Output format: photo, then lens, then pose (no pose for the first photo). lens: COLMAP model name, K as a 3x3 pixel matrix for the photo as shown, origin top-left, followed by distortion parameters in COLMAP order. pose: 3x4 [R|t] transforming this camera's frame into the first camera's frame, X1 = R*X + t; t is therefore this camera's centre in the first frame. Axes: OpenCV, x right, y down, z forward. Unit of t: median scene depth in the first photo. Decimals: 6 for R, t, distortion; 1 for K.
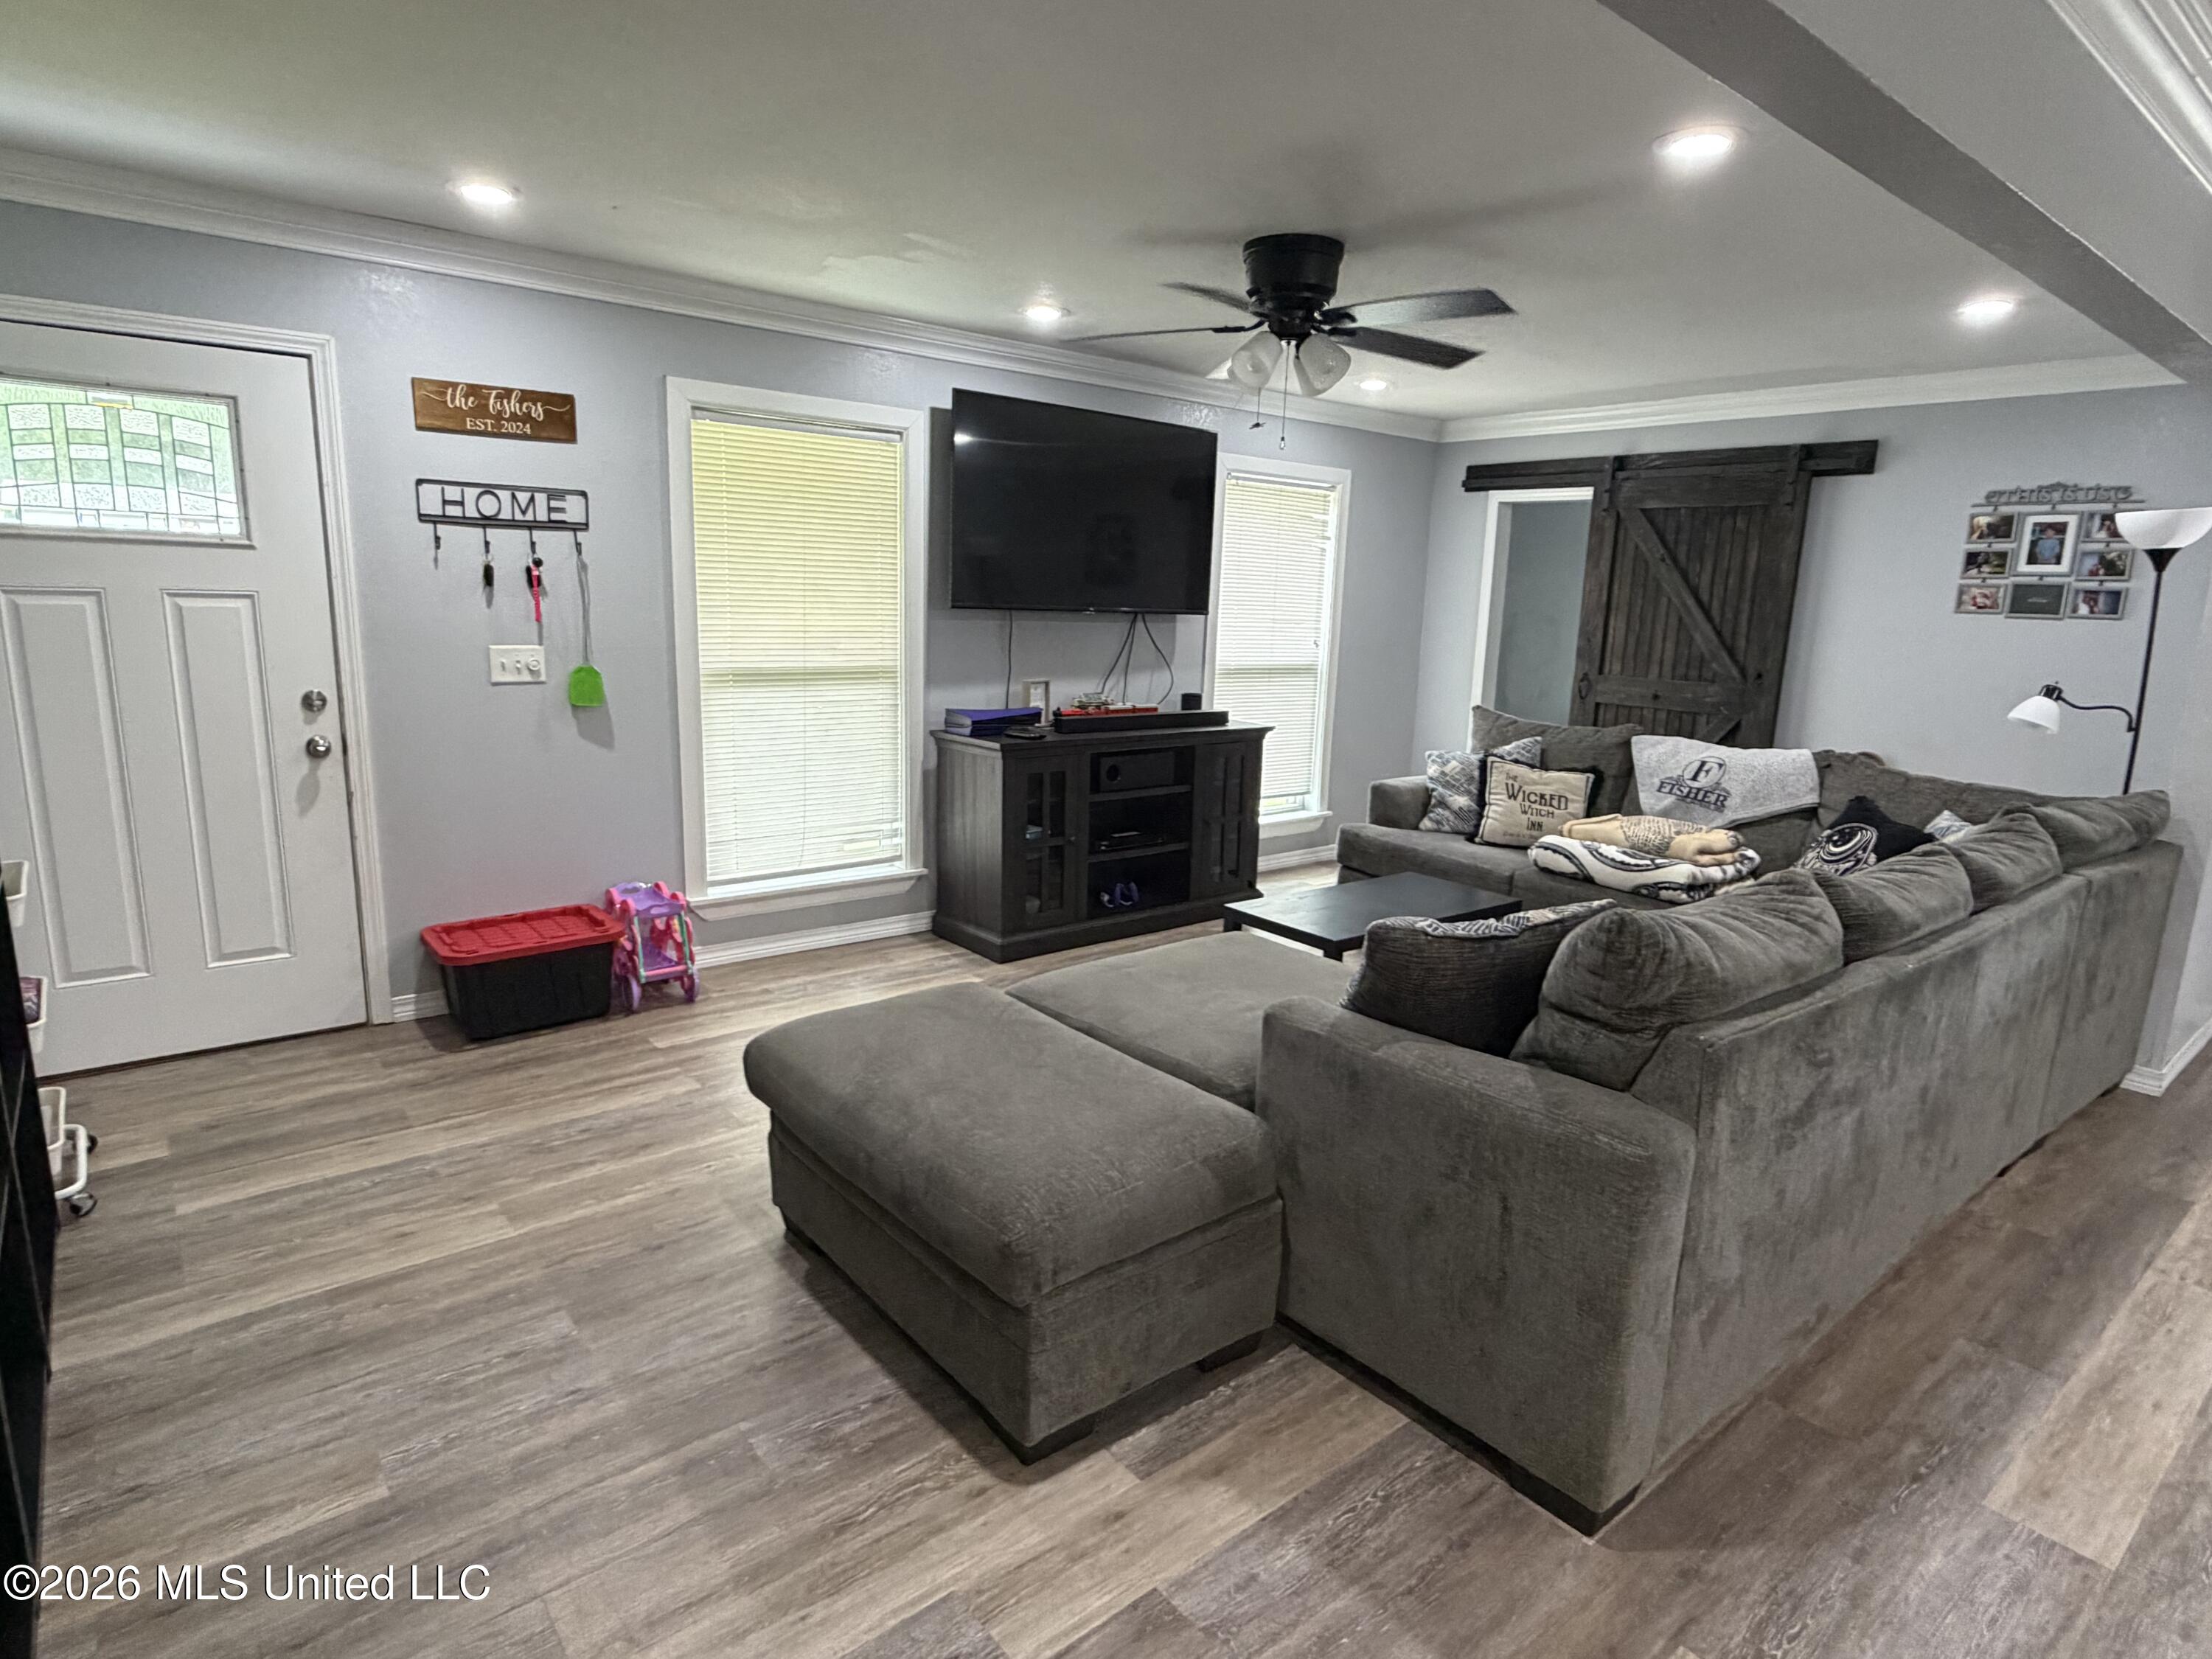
lens RADIAL K [[1205.9, 0, 1098.1], [0, 1205.9, 831.6], [0, 0, 1]] dist [-0.000261, 0.000268]
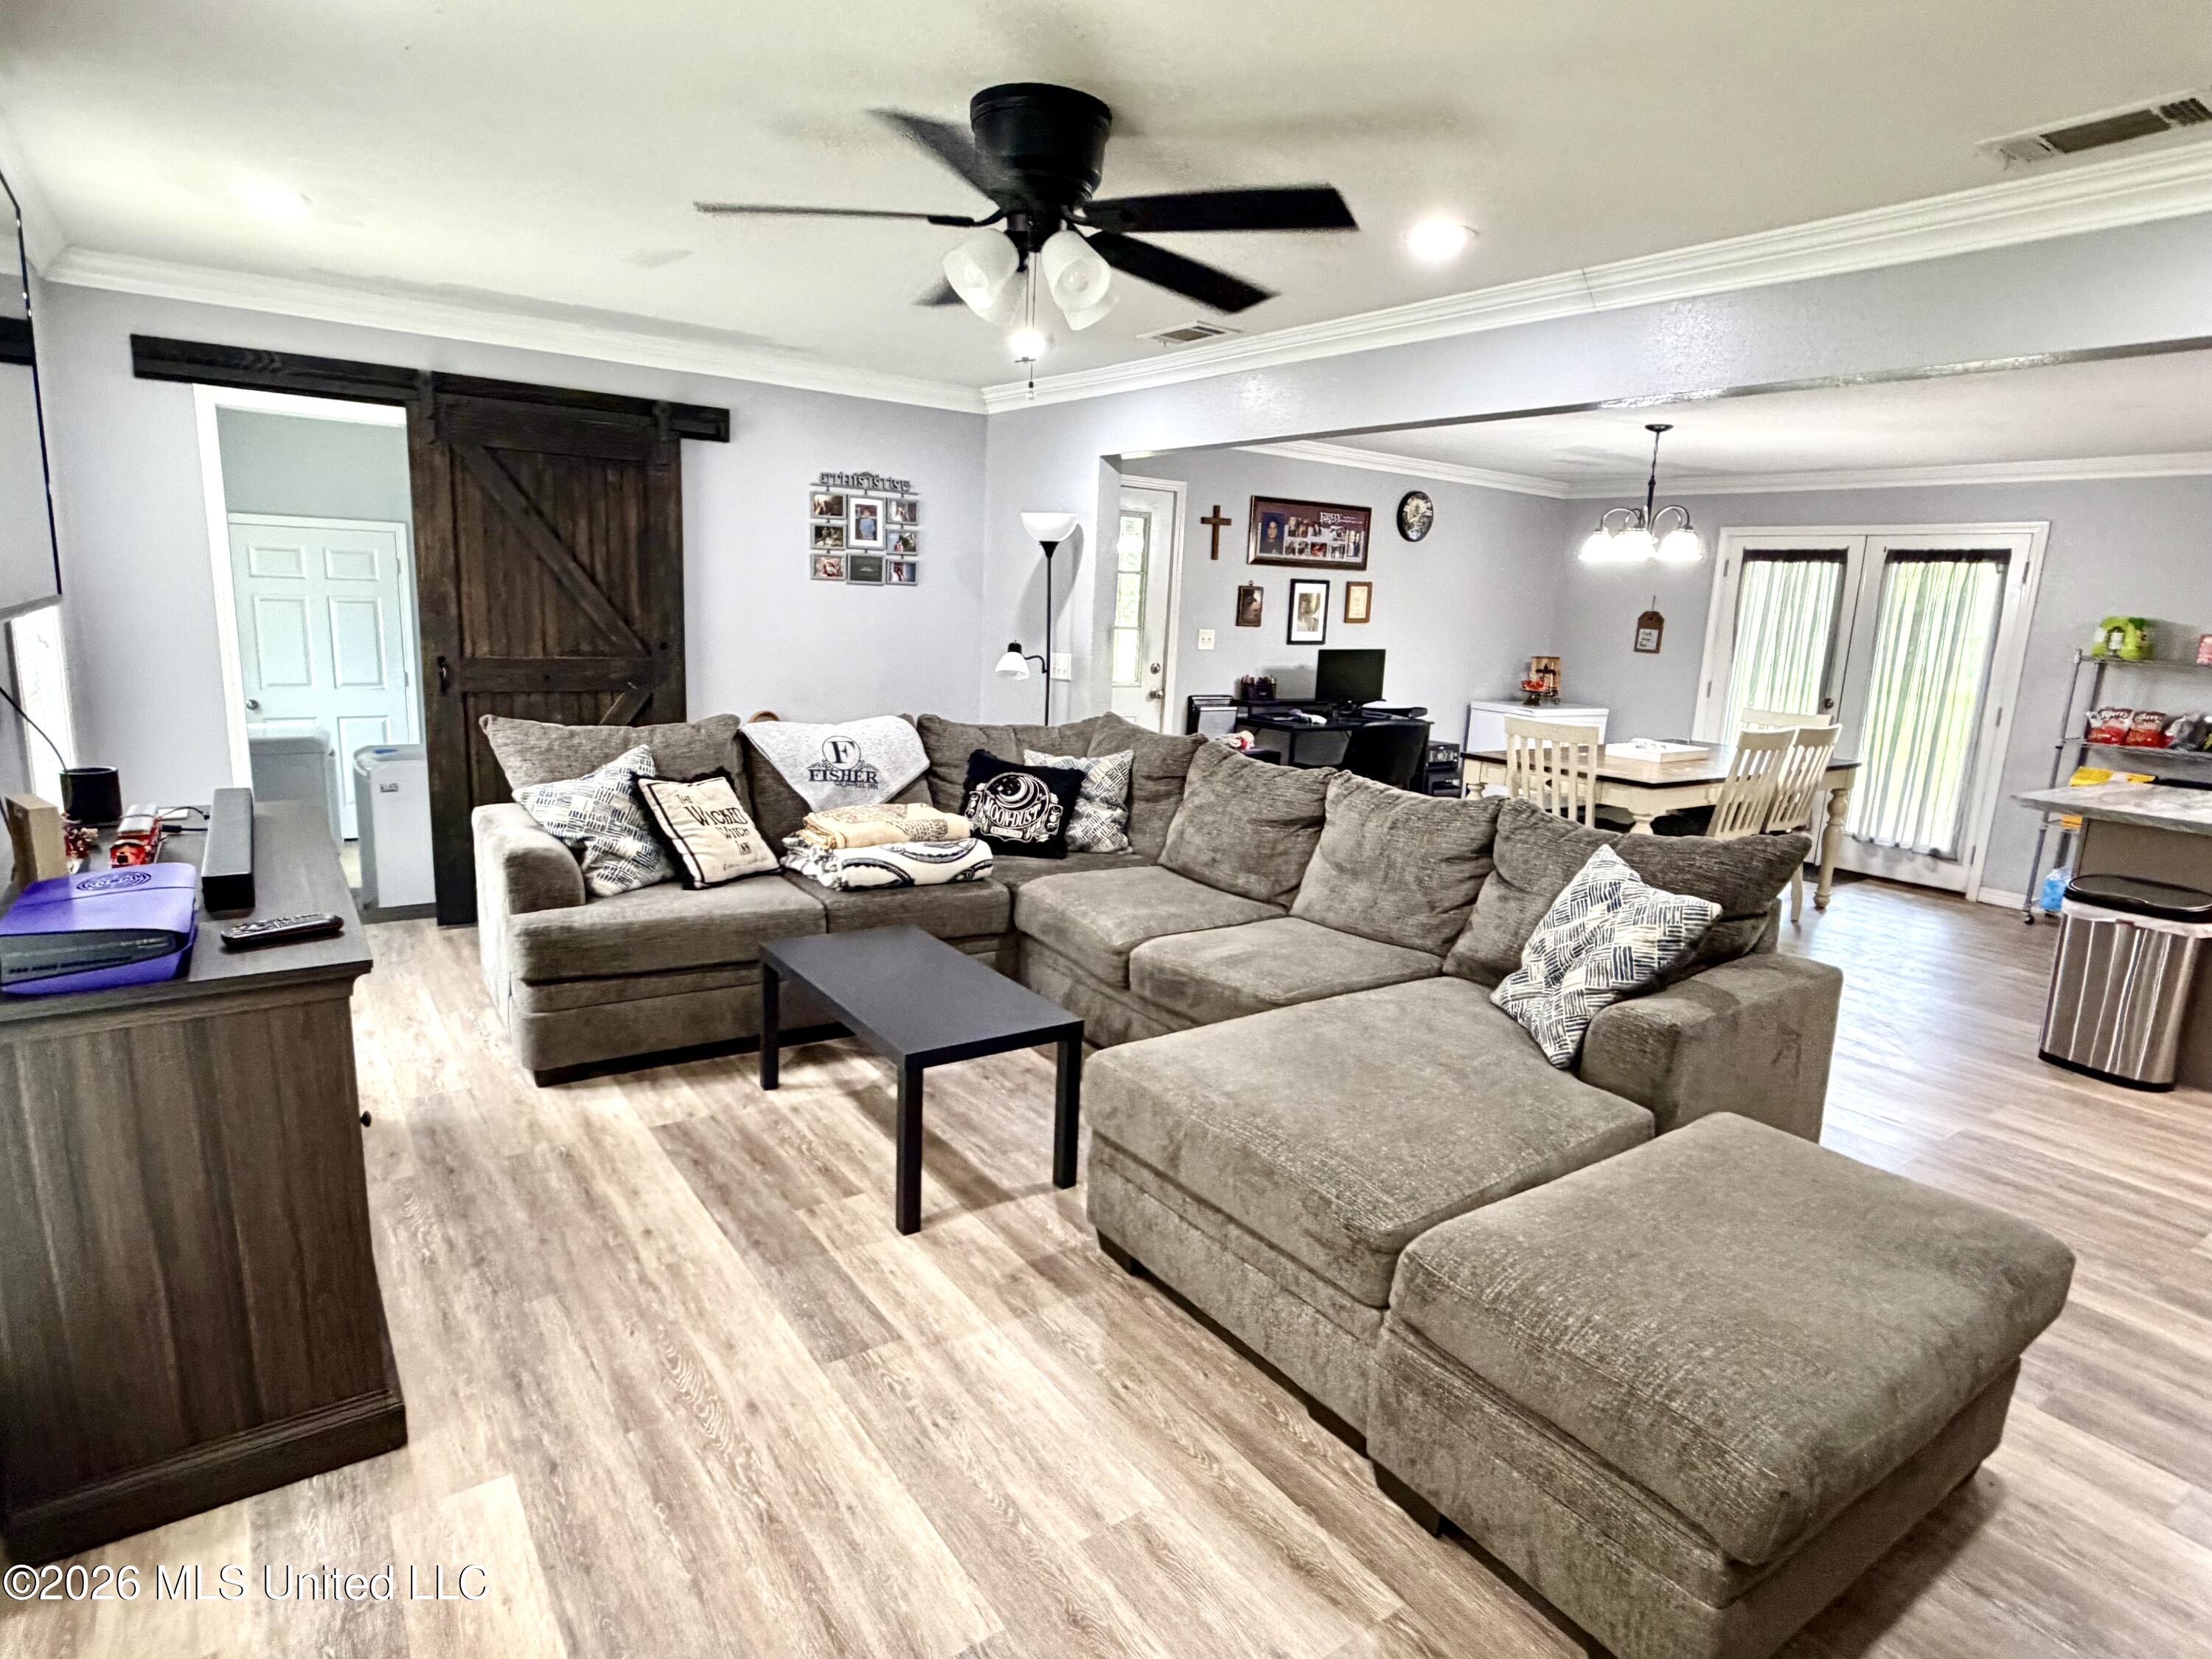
lens RADIAL K [[1207.6, 0, 1106.0], [0, 1207.6, 829.5], [0, 0, 1]] dist [0.001132, 0.000557]
pose [[0.066598, -0.223634, 0.972395, -0.460025], [0.154265, 0.965148, 0.211402, -0.165701], [-0.985782, 0.135928, 0.098776, 0.706601]]
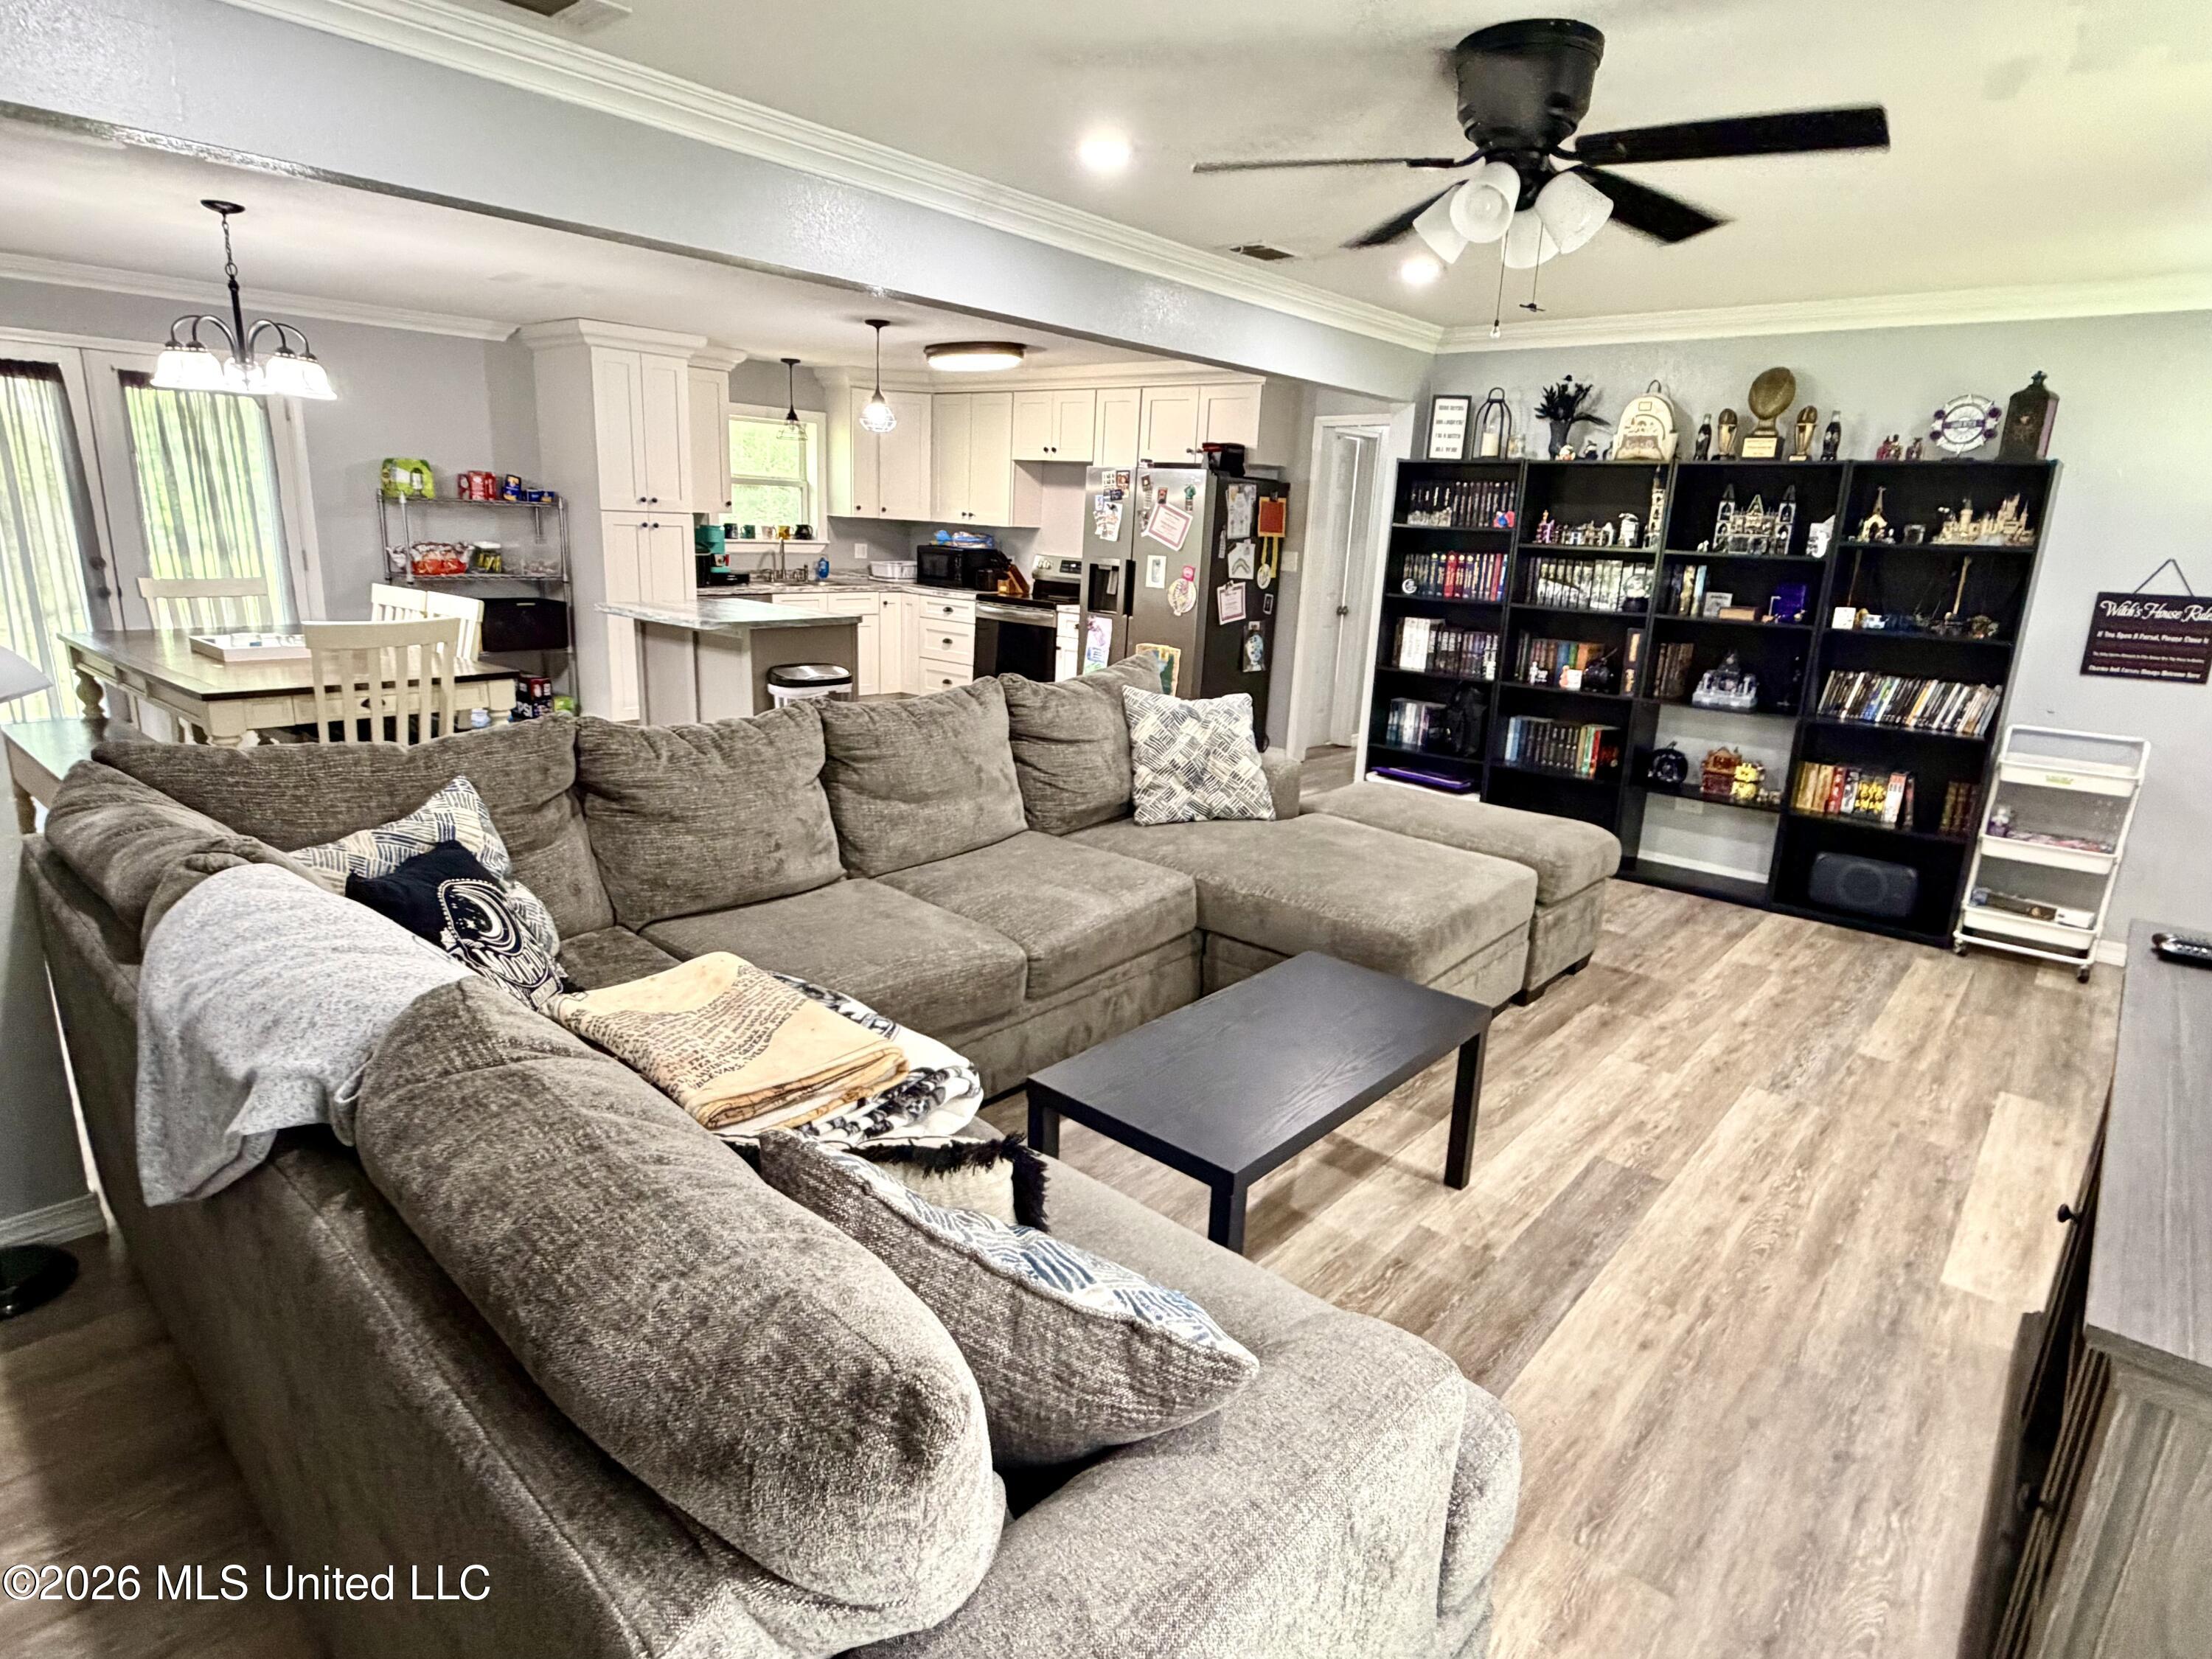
lens RADIAL K [[1204.0, 0, 1099.7], [0, 1204.0, 832.1], [0, 0, 1]] dist [-0.002003, 0.001351]
pose [[-0.981249, -0.030390, -0.190333, 0.401673], [-0.111605, 0.894690, 0.432520, -0.259929], [0.157145, 0.445652, -0.881306, 1.336685]]
